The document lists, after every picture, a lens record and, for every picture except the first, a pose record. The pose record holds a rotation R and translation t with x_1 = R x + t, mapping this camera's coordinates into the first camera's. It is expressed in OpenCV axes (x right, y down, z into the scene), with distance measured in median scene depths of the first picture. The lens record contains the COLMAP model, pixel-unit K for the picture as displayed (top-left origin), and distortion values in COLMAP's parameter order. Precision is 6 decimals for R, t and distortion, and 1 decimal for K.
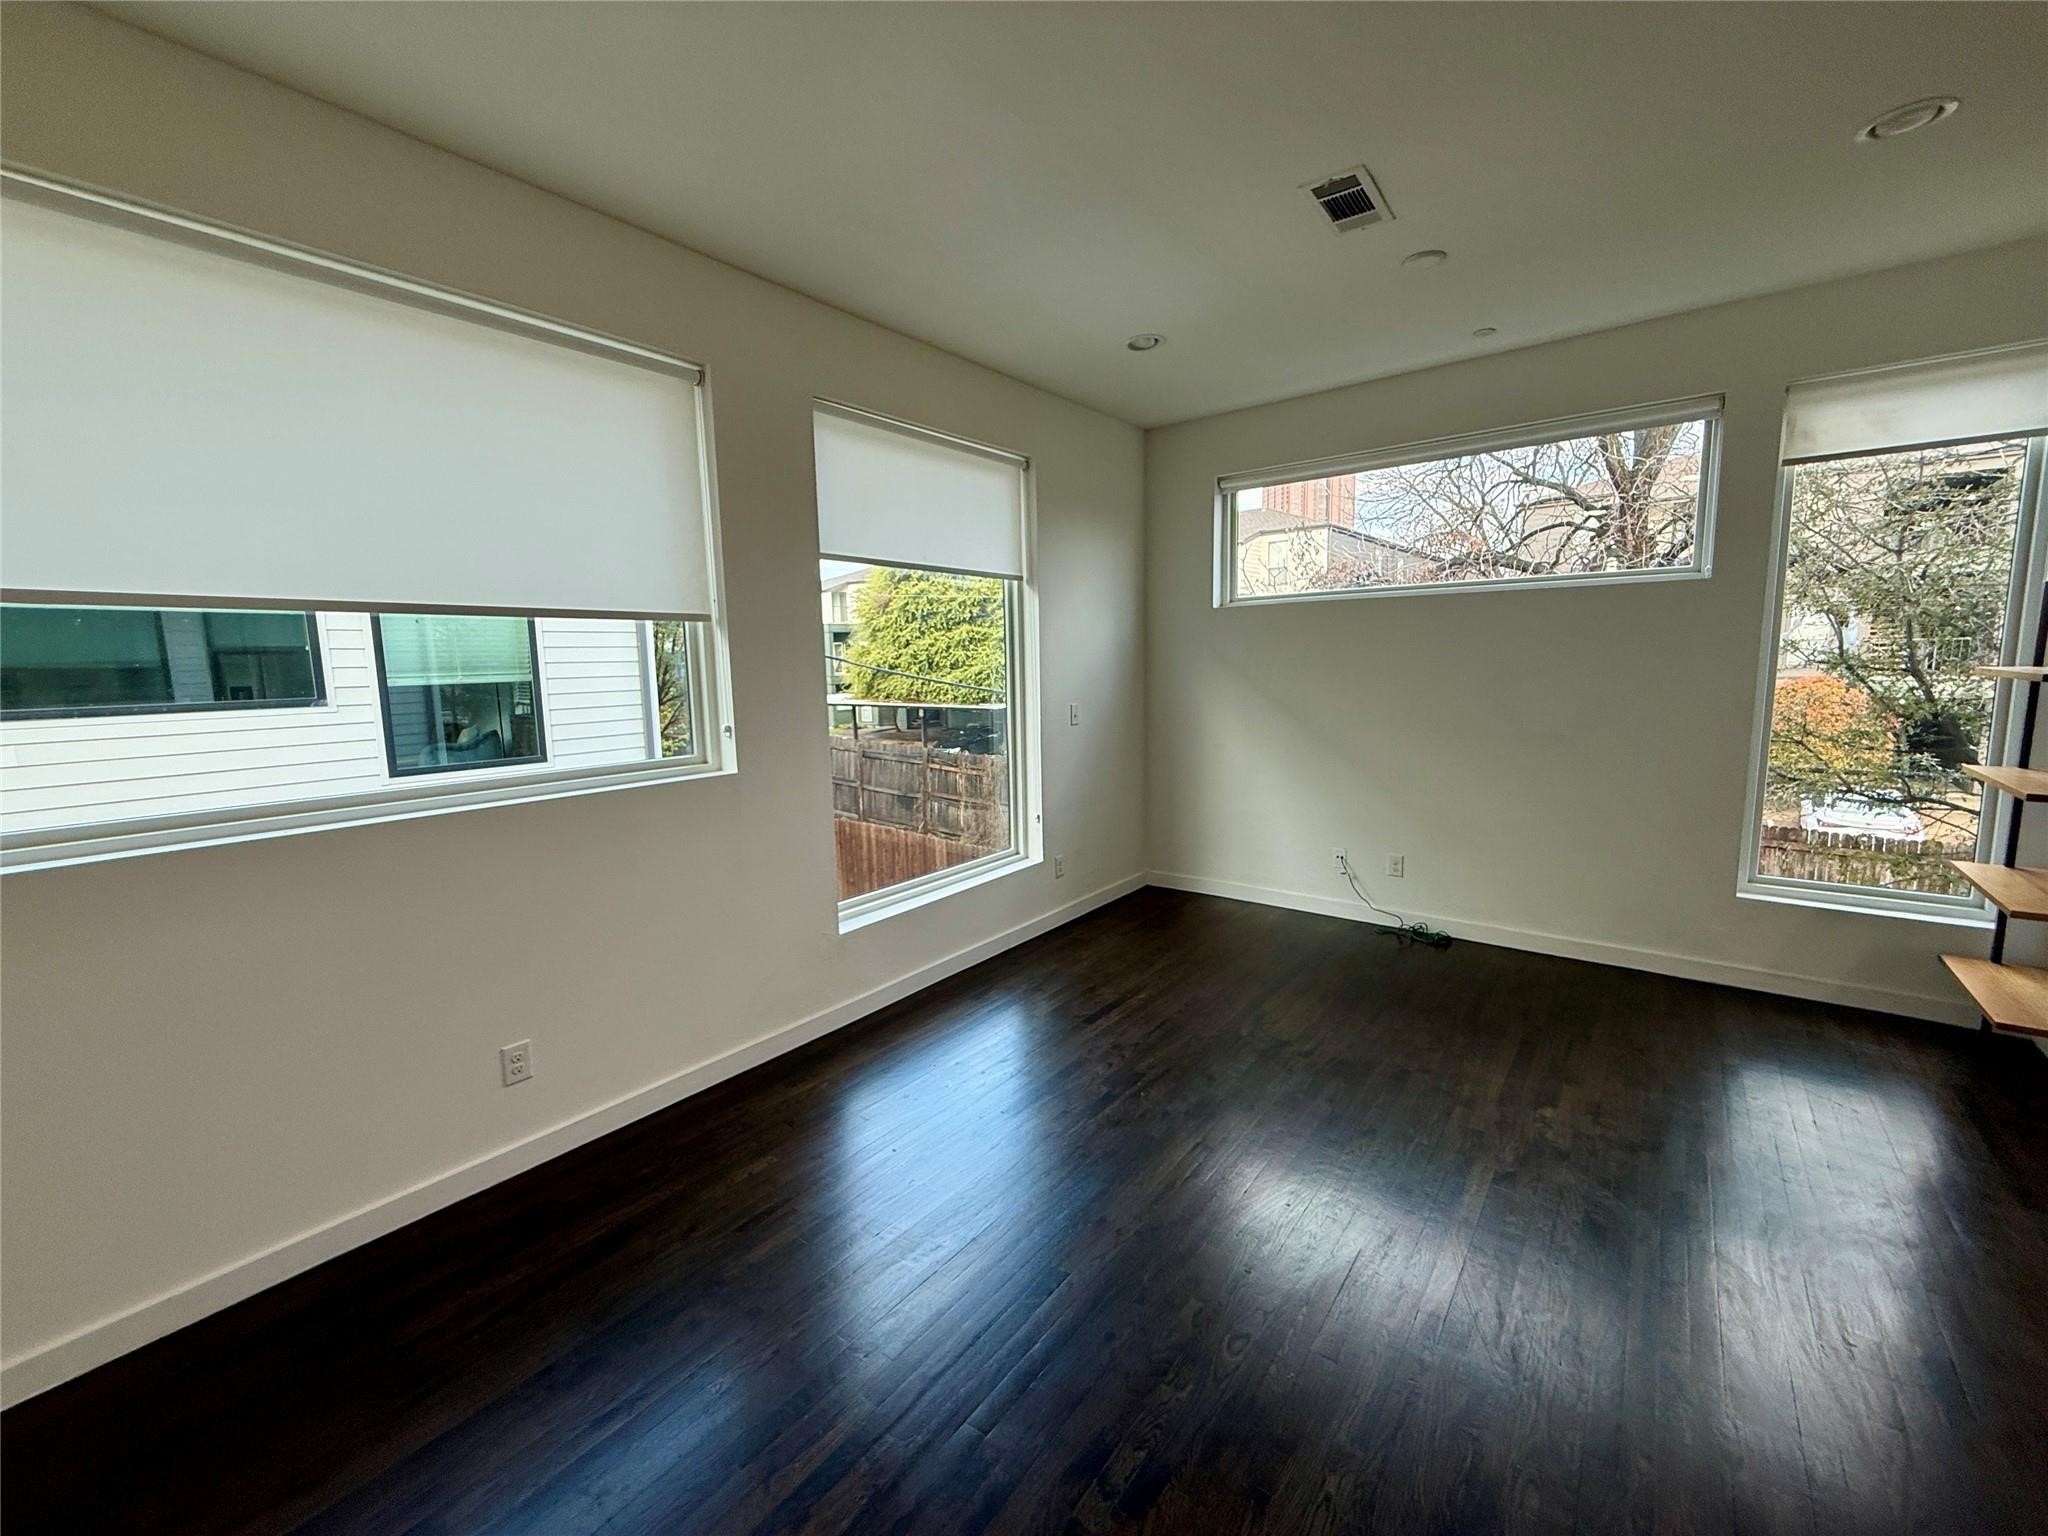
lens RADIAL K [[818.0, 0, 1024.0], [0, 818.0, 768.0], [0, 0, 1]] dist [-0.000228, 0.000161]
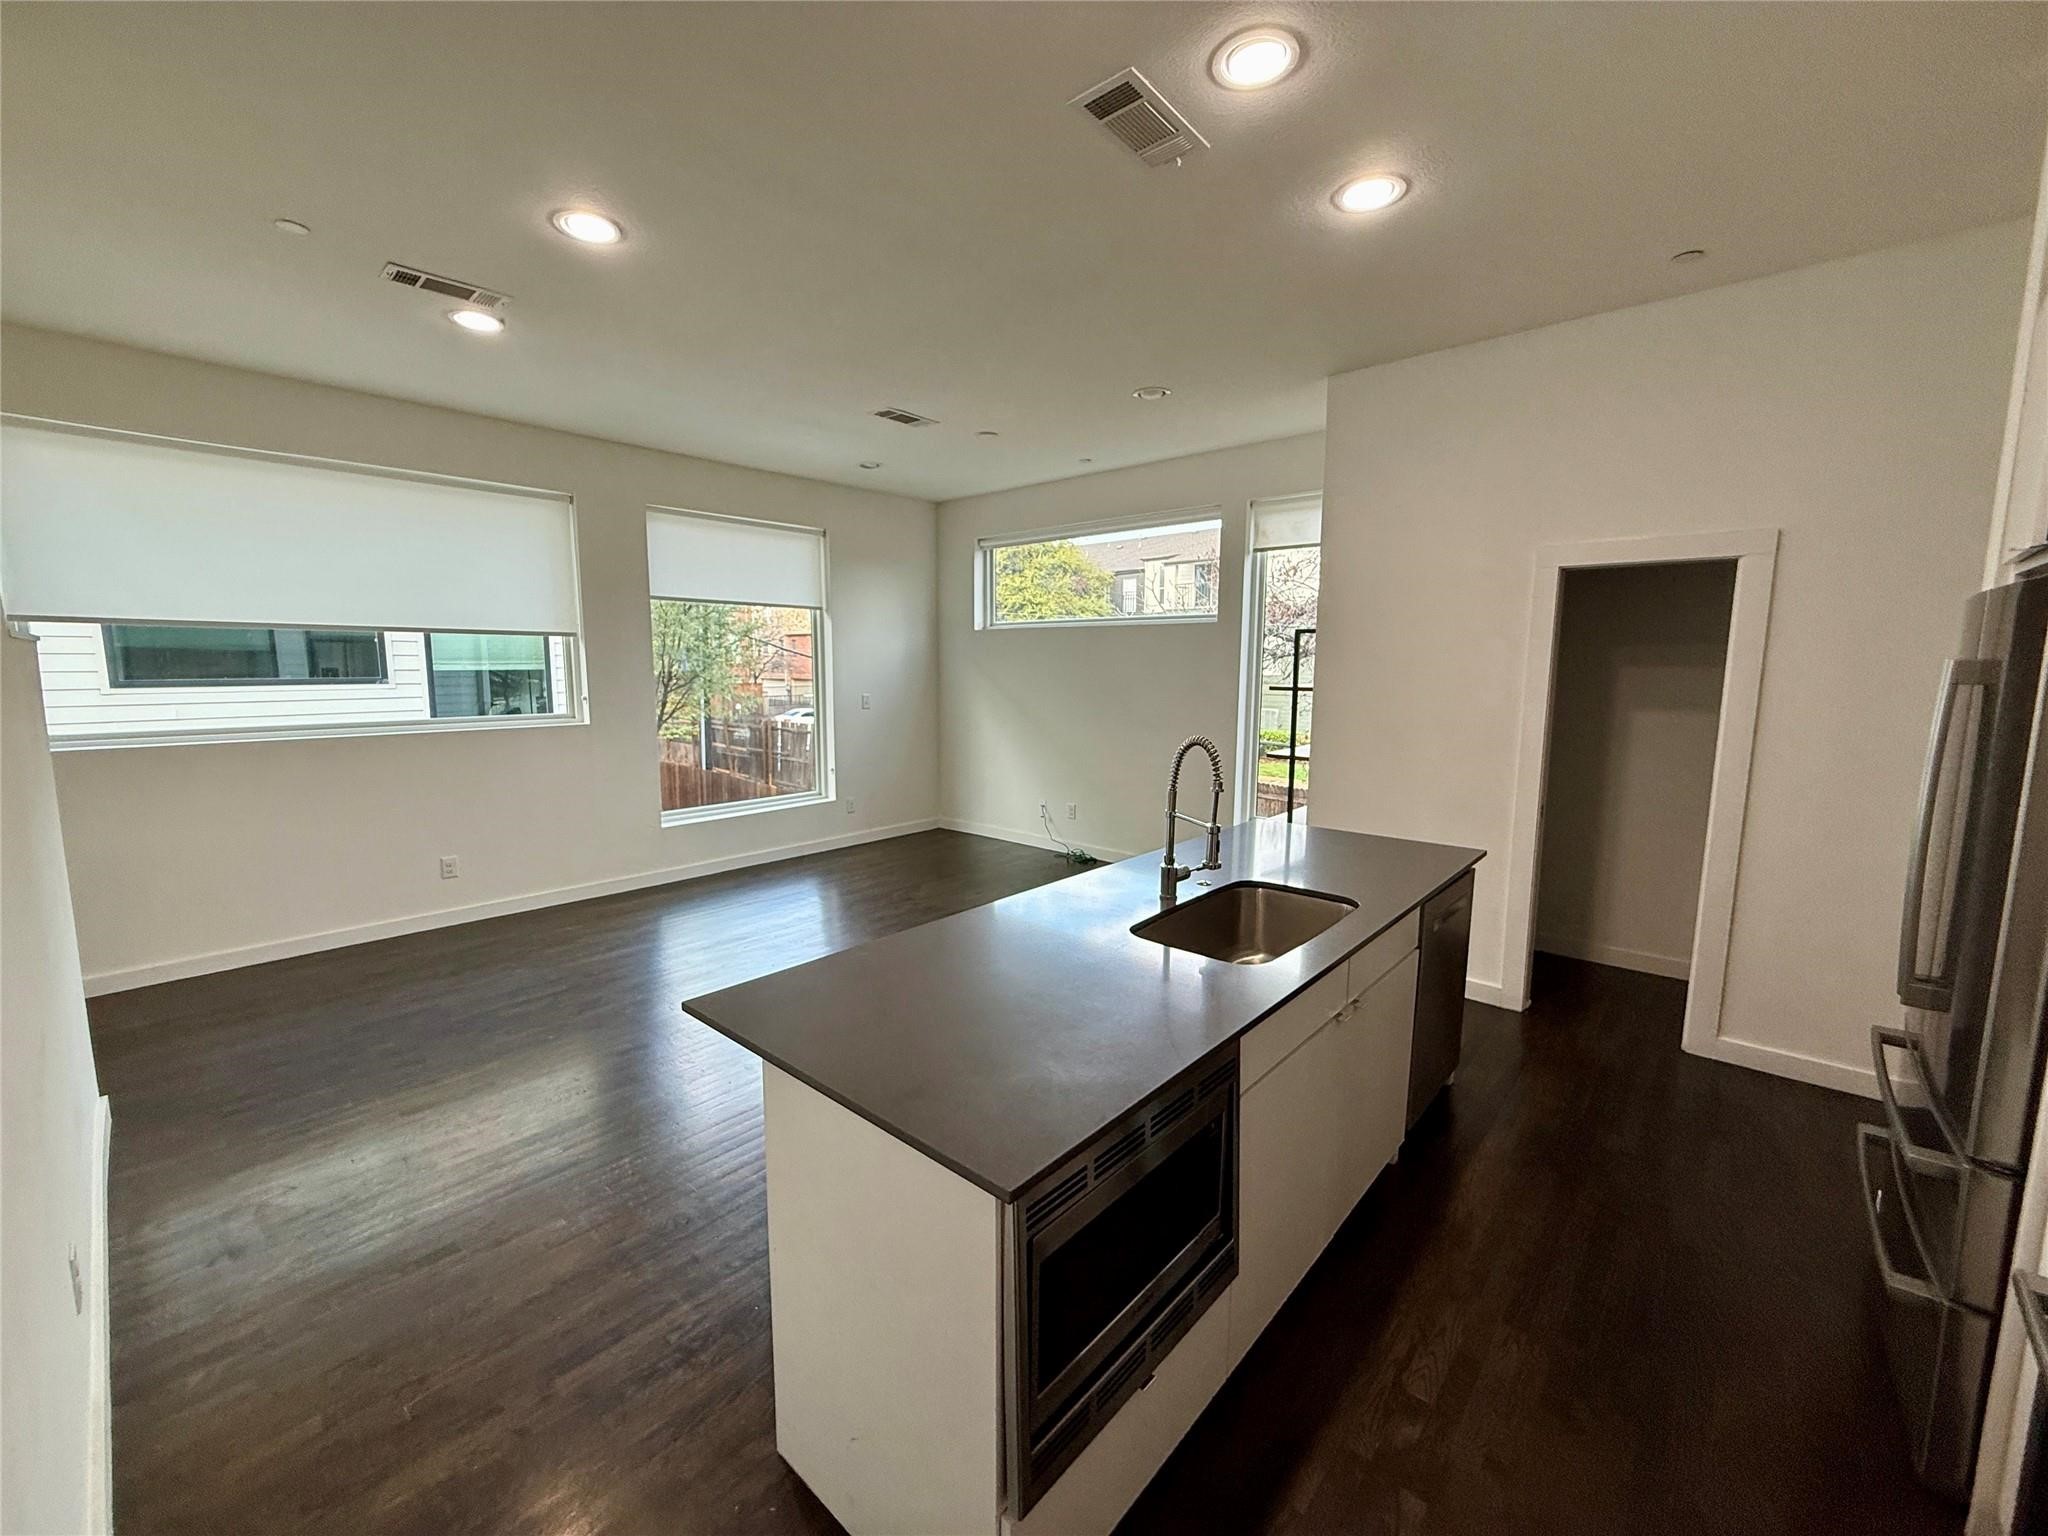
lens RADIAL K [[818.0, 0, 1024.0], [0, 818.0, 768.0], [0, 0, 1]] dist [-0.000228, 0.000161]
pose [[0.997554, 0.033766, -0.061196, 0.464903], [-0.033860, 0.999426, -0.000492, 0.046828], [0.061144, 0.002562, 0.998126, -0.463618]]
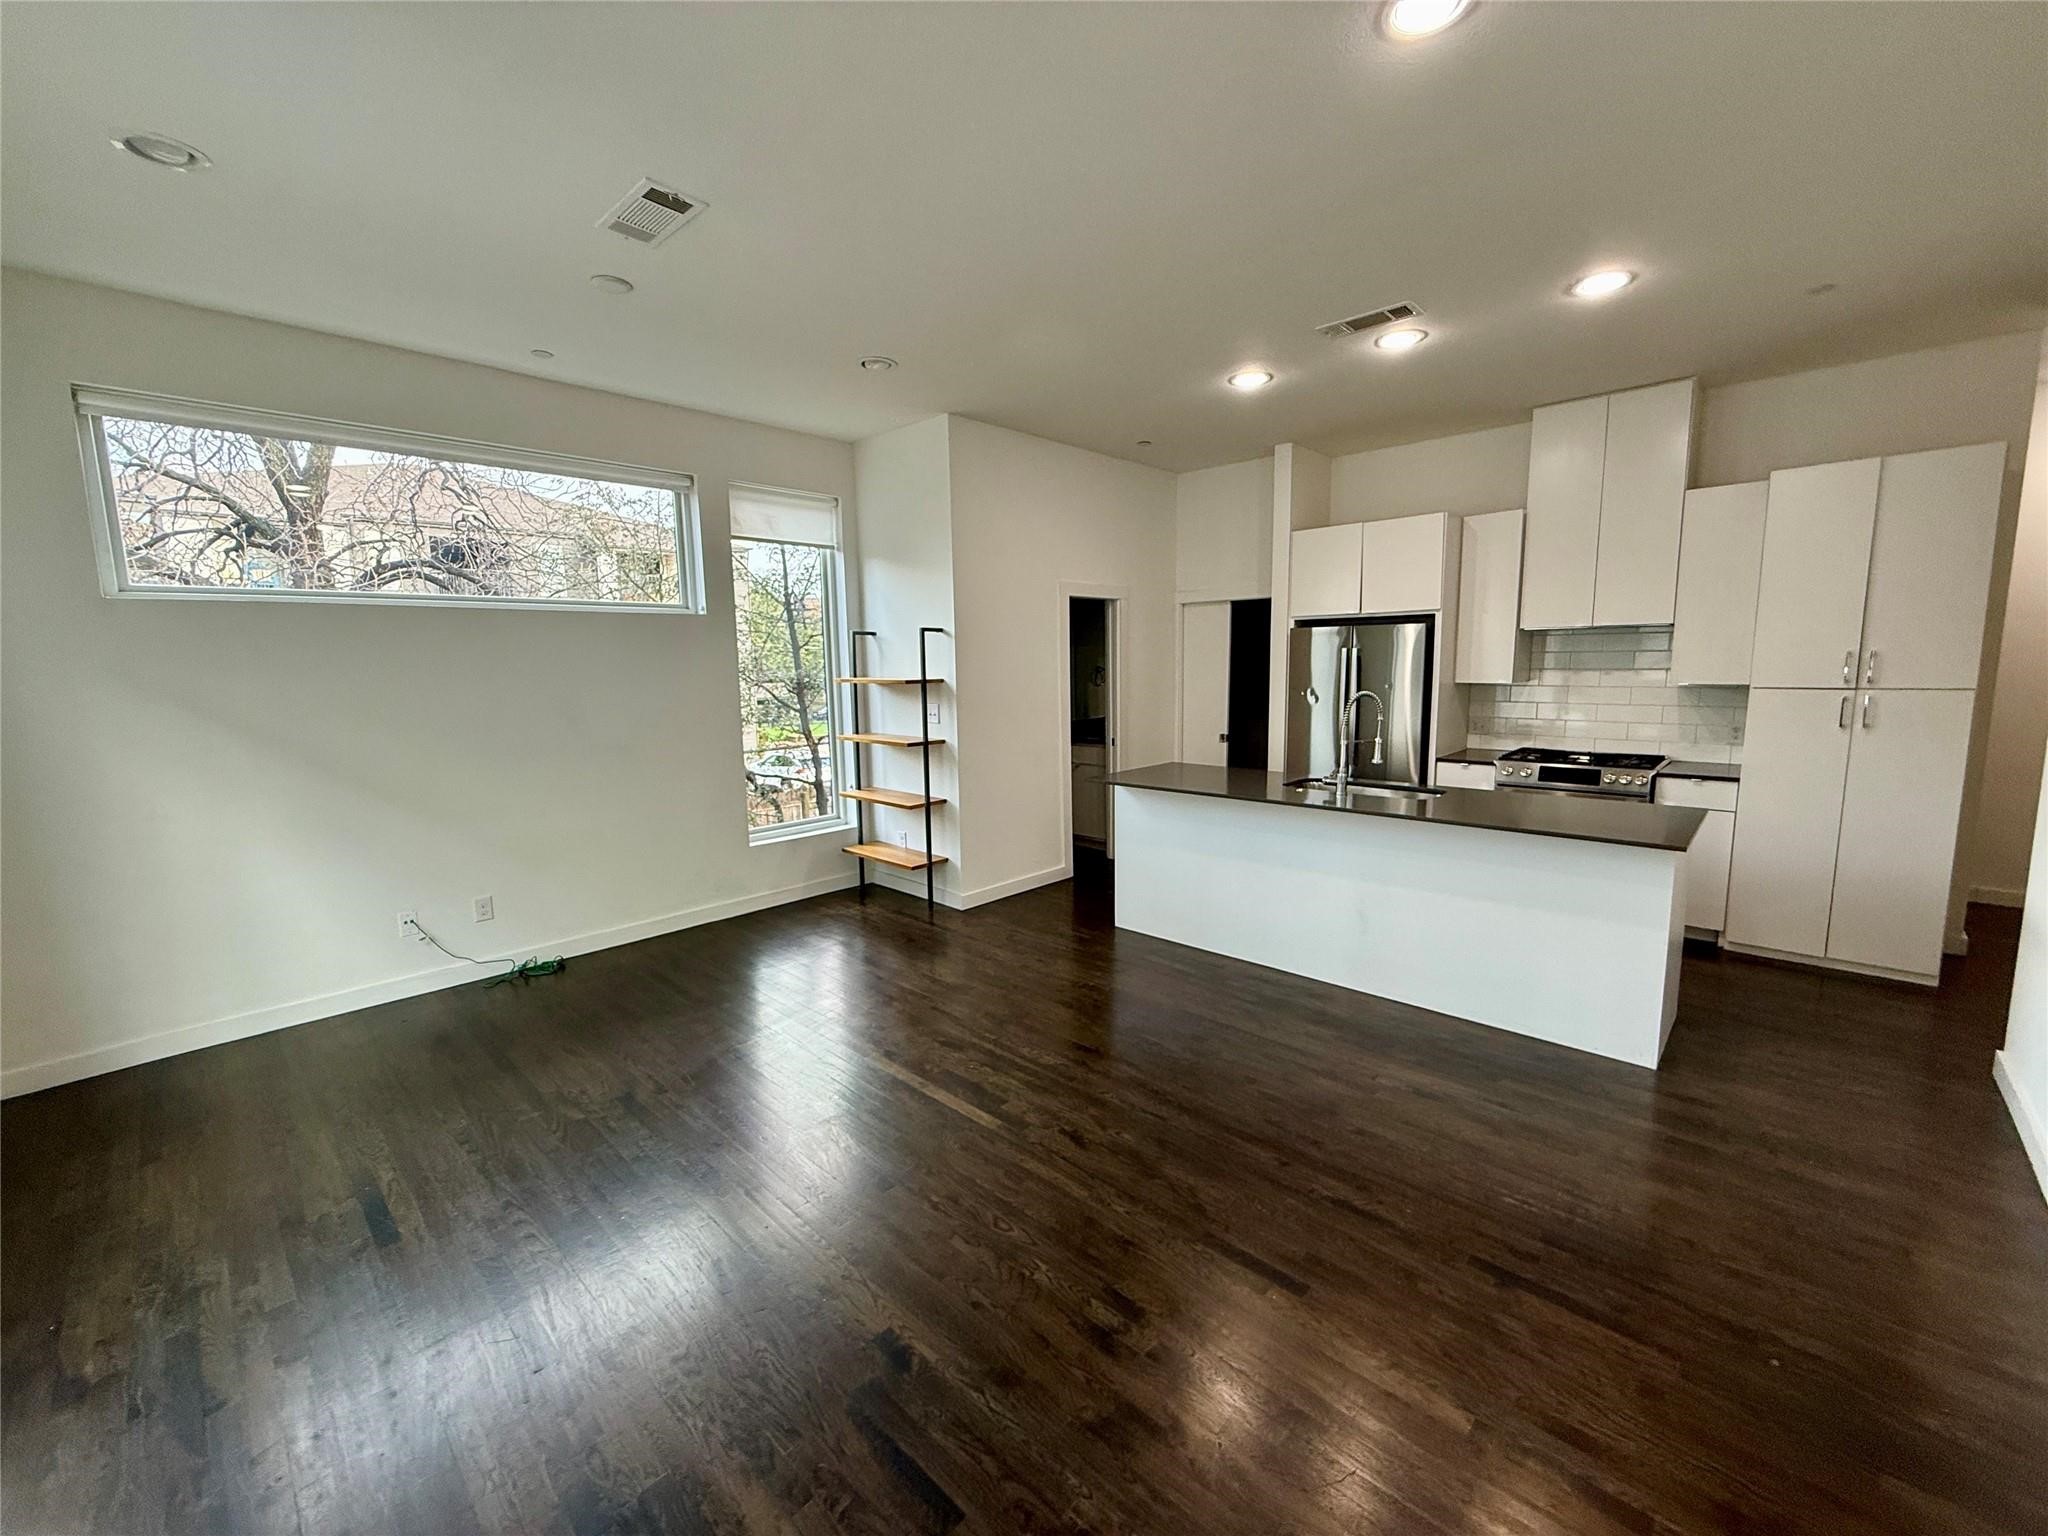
lens RADIAL K [[818.0, 0, 1024.0], [0, 818.0, 768.0], [0, 0, 1]] dist [-0.000228, 0.000161]
pose [[0.094086, -0.109803, 0.989490, -0.359751], [0.147230, 0.984505, 0.095250, -0.029966], [-0.984617, 0.136721, 0.108794, 0.308409]]
